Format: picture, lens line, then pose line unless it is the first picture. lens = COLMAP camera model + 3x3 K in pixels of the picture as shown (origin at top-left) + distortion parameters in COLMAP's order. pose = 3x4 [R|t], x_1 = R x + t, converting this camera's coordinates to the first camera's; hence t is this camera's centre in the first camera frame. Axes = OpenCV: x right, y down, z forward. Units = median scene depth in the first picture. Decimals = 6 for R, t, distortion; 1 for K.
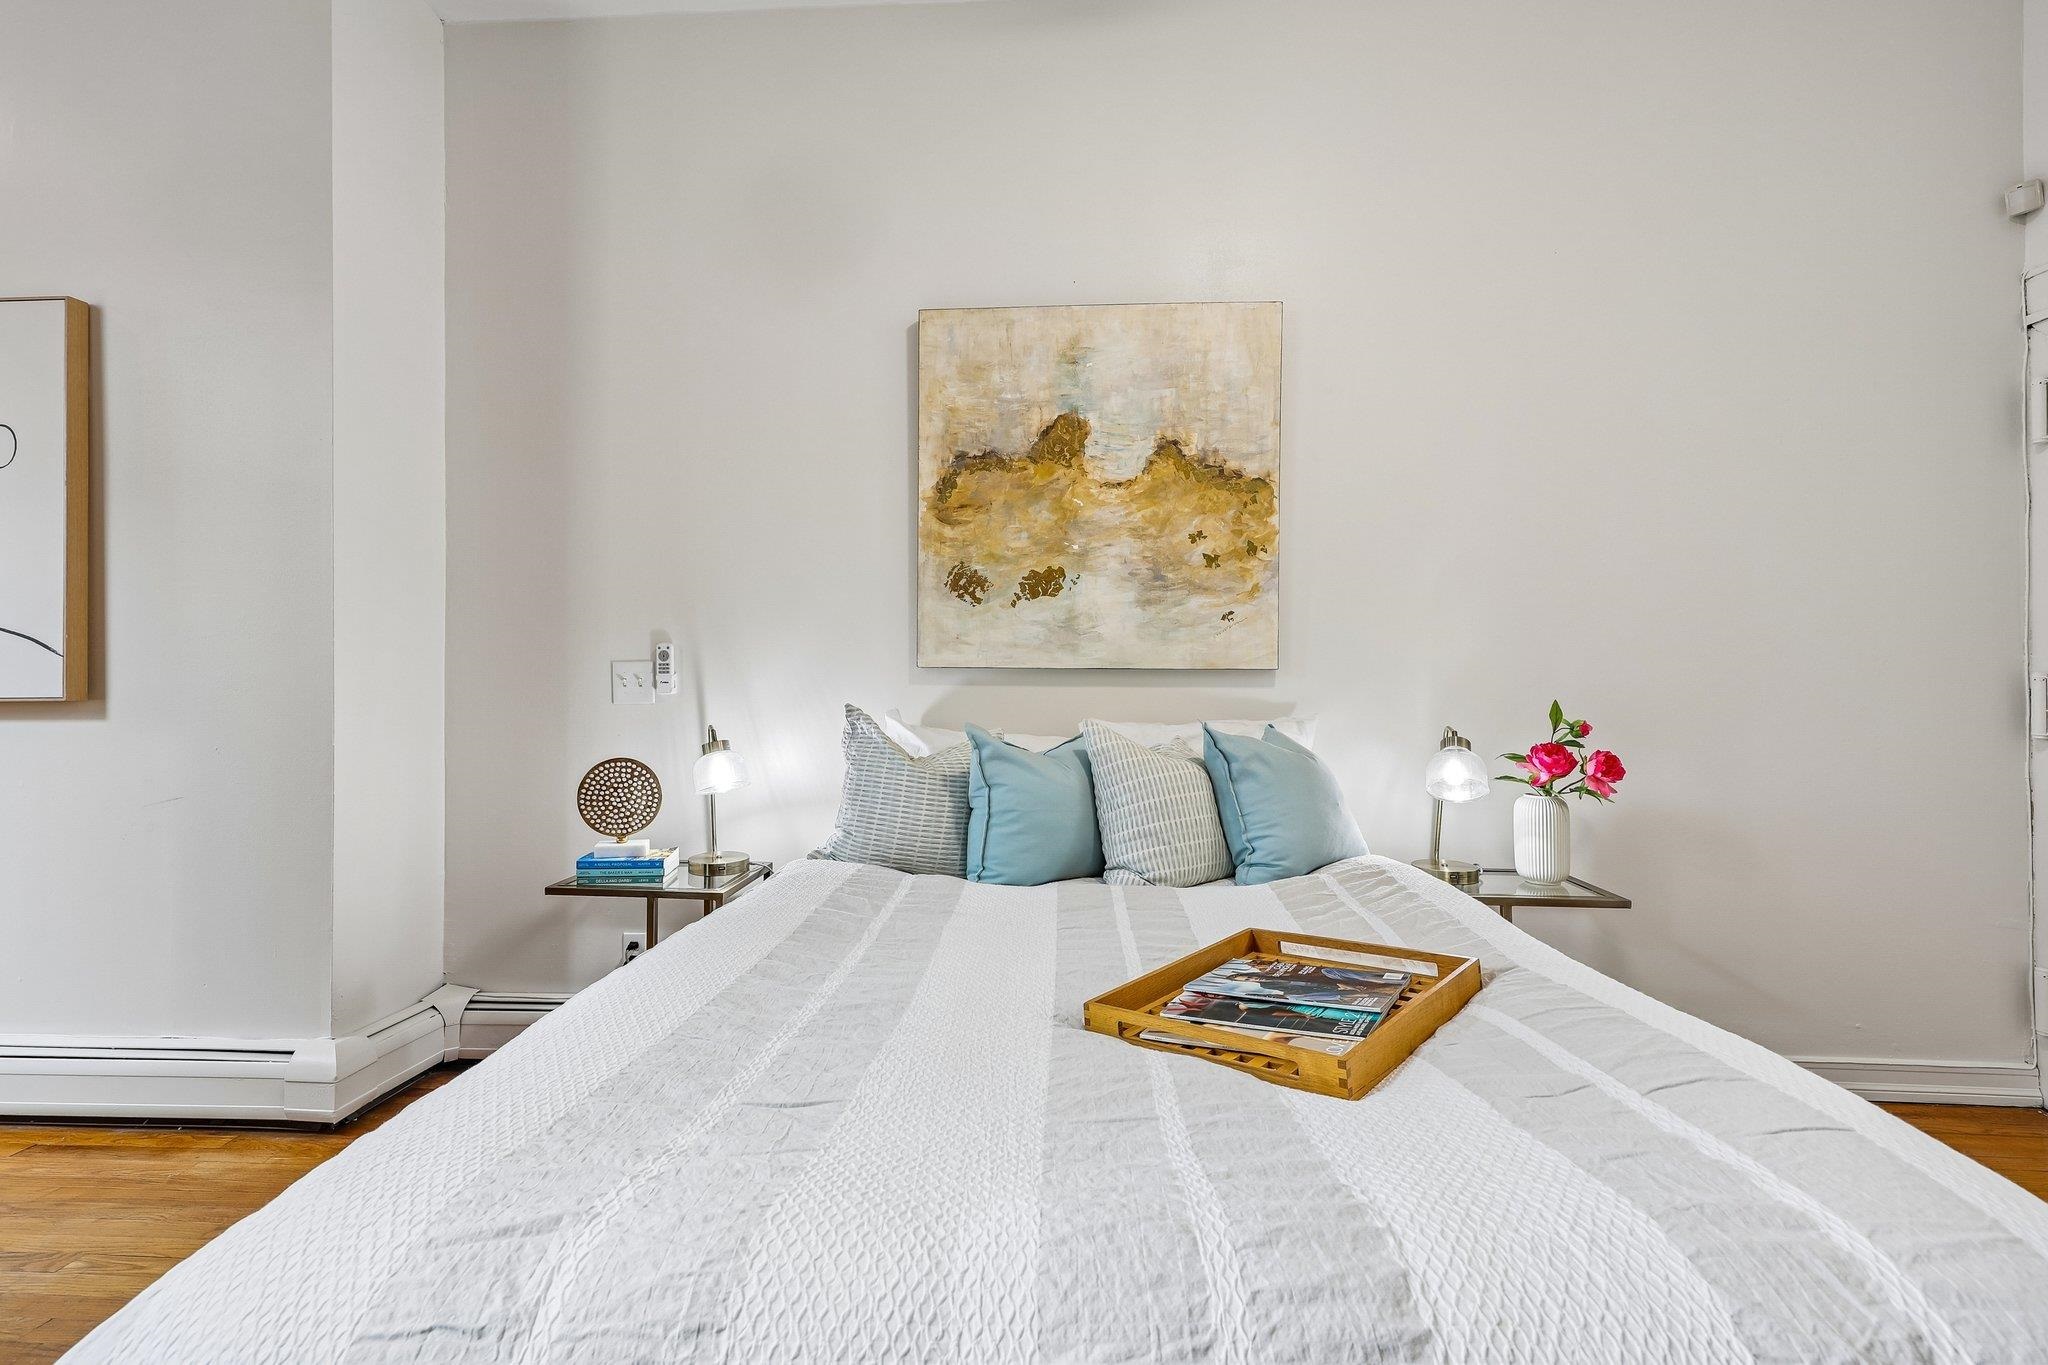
lens RADIAL K [[923.1, 0, 1056.1], [0, 923.1, 659.7], [0, 0, 1]] dist [0.009839, -0.000109]
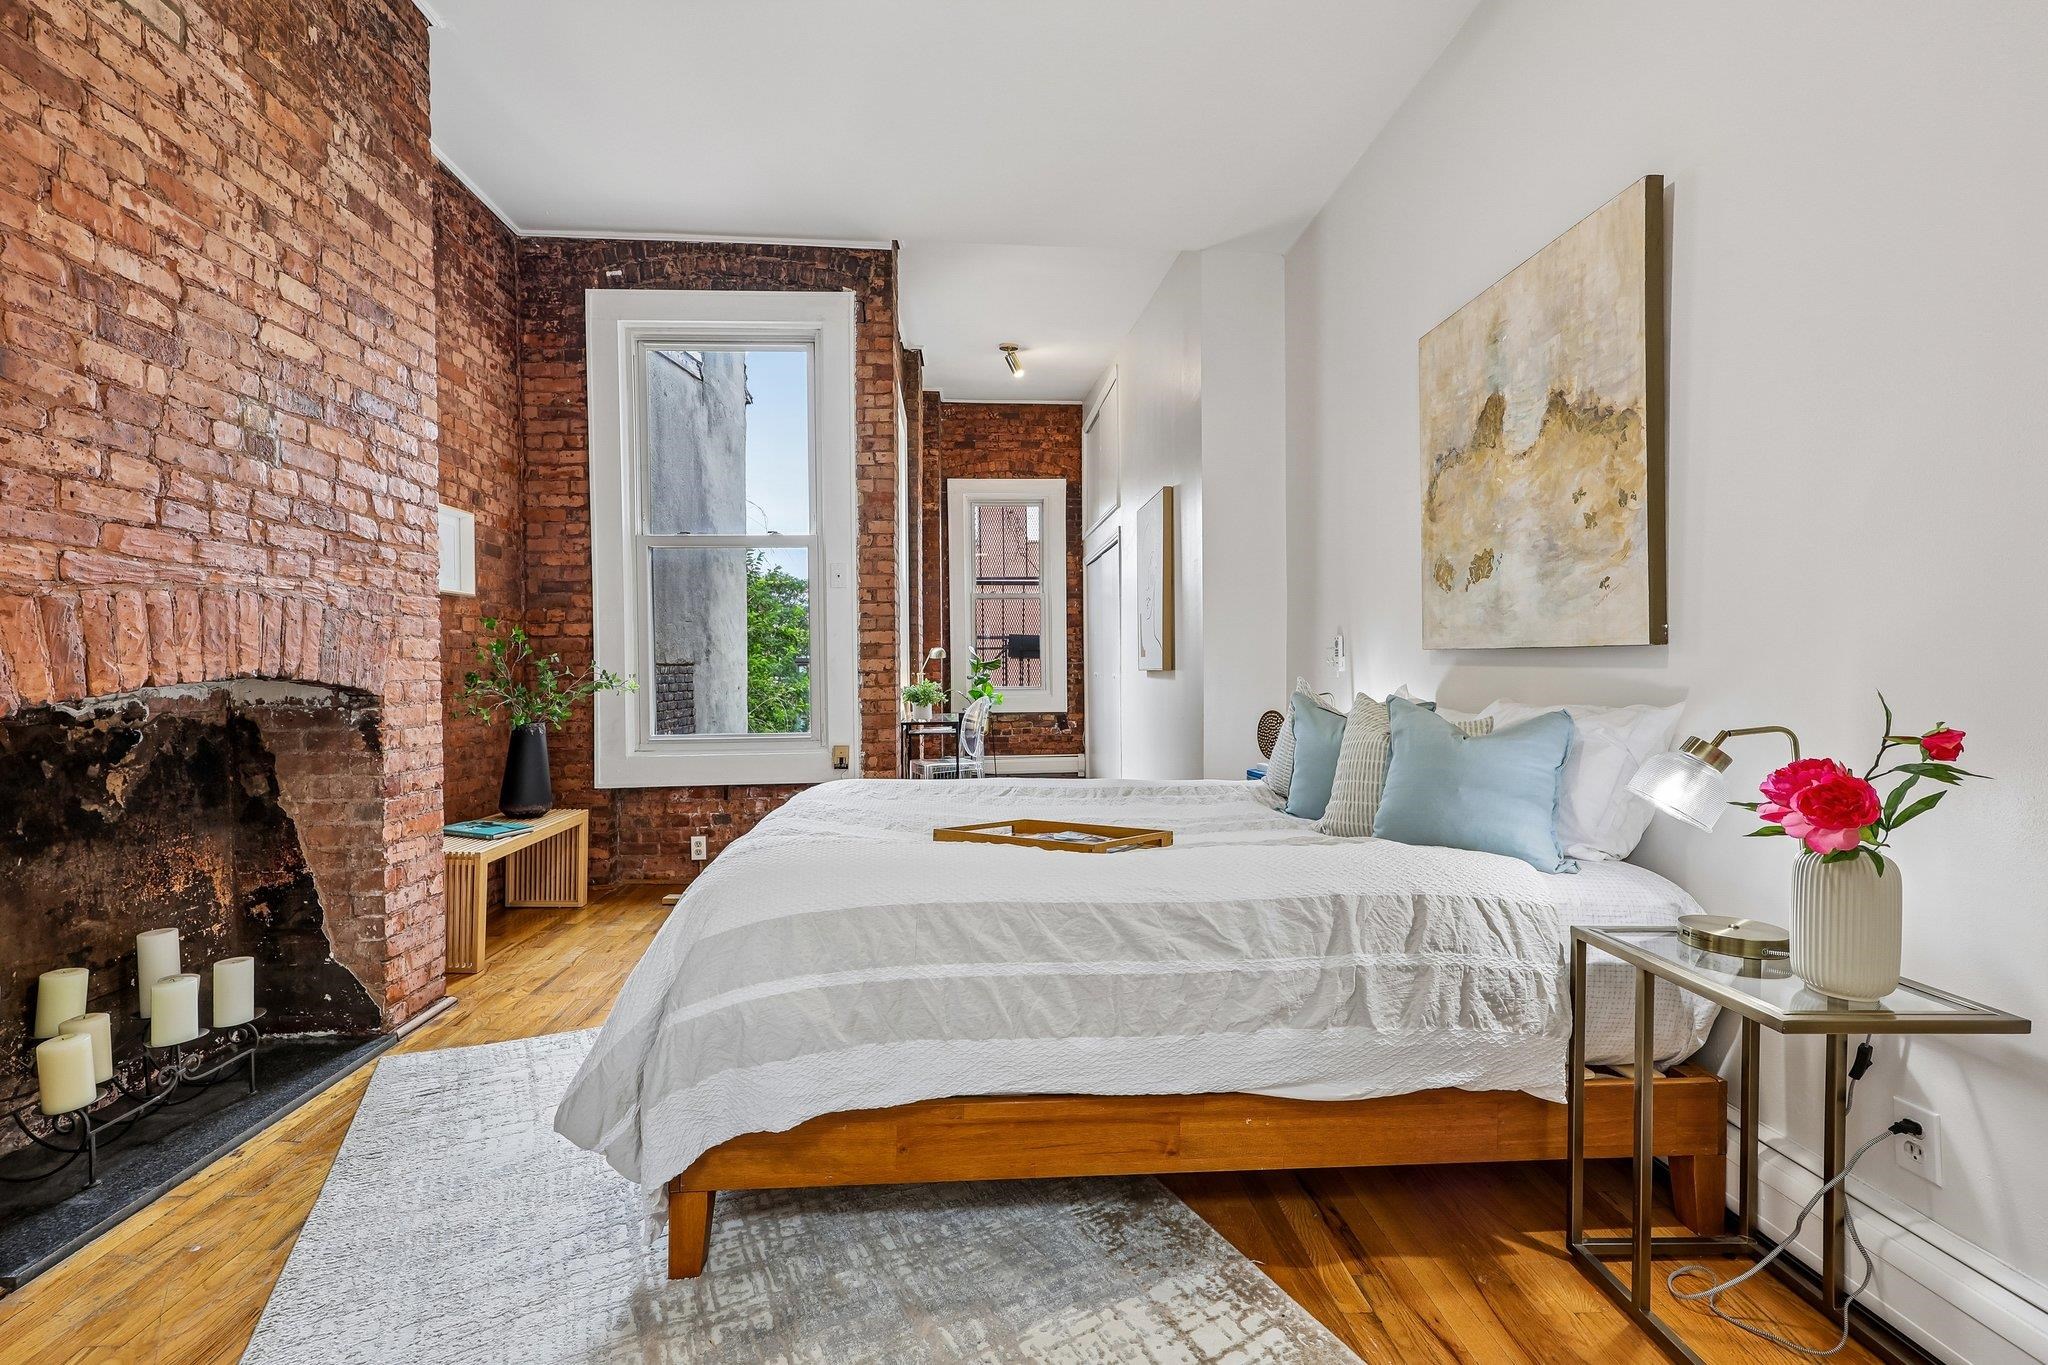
lens RADIAL K [[914.1, 0, 1029.5], [0, 914.1, 683.2], [0, 0, 1]] dist [0.009098, 0.000380]
pose [[0.127668, 0.021840, -0.991577, 0.944677], [0.013958, 0.999619, 0.023814, 0.016632], [0.991719, -0.016880, 0.127314, 0.369316]]
